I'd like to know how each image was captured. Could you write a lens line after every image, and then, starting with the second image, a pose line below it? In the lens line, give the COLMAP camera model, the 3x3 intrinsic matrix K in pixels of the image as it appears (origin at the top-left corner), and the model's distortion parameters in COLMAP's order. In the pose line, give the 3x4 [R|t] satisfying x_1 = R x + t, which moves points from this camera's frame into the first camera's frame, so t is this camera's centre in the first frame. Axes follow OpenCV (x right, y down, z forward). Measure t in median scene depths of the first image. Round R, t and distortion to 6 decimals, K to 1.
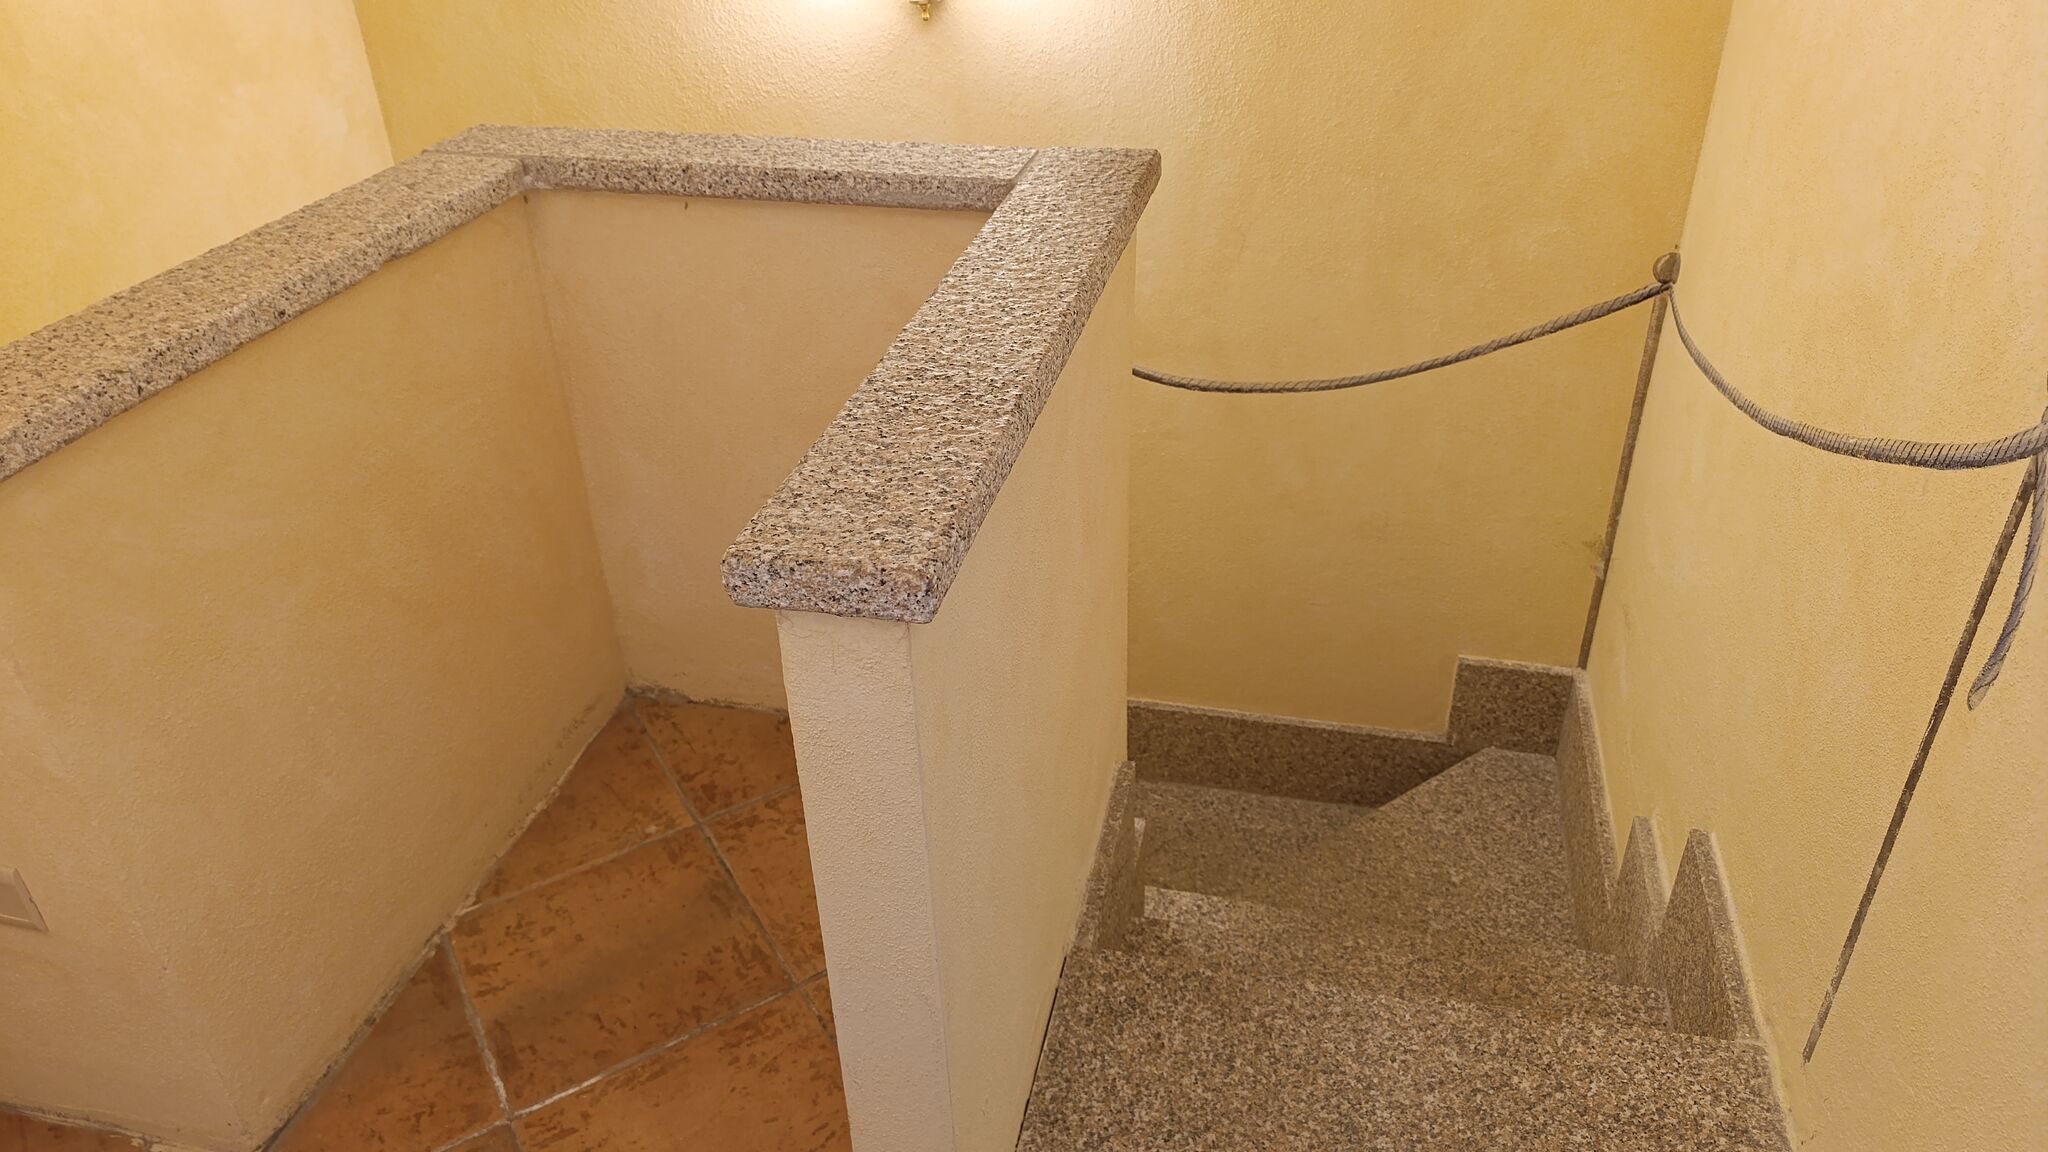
lens RADIAL K [[1403.7, 0, 1028.2], [0, 1403.7, 586.2], [0, 0, 1]] dist [0.044390, -0.056360]
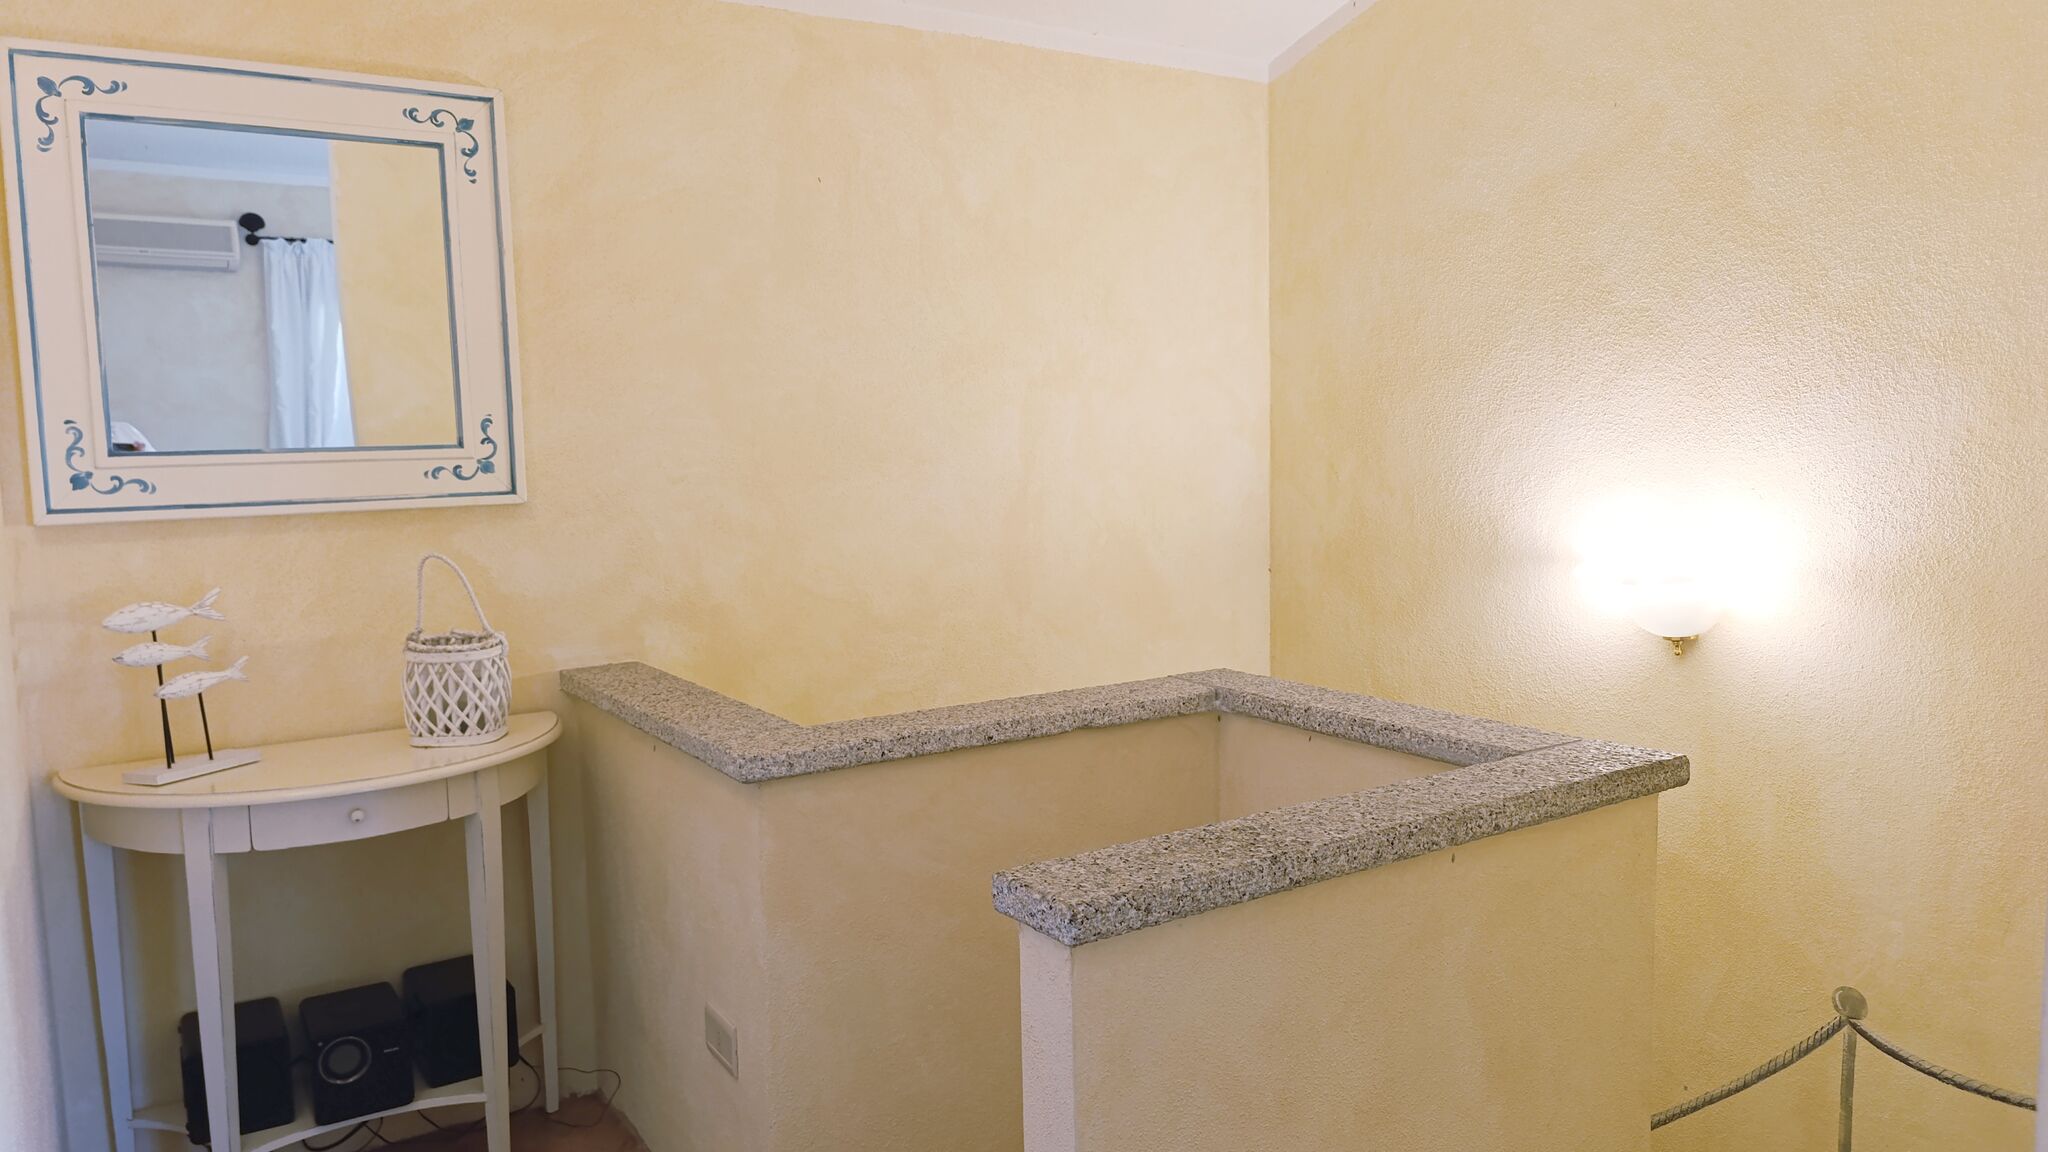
lens RADIAL K [[1403.7, 0, 1025.1], [0, 1403.7, 571.9], [0, 0, 1]] dist [0.044390, -0.056360]
pose [[0.719855, 0.076502, -0.689895, 0.479445], [-0.367953, 0.884828, -0.285814, 0.065026], [0.588574, 0.459594, 0.665097, -0.090538]]
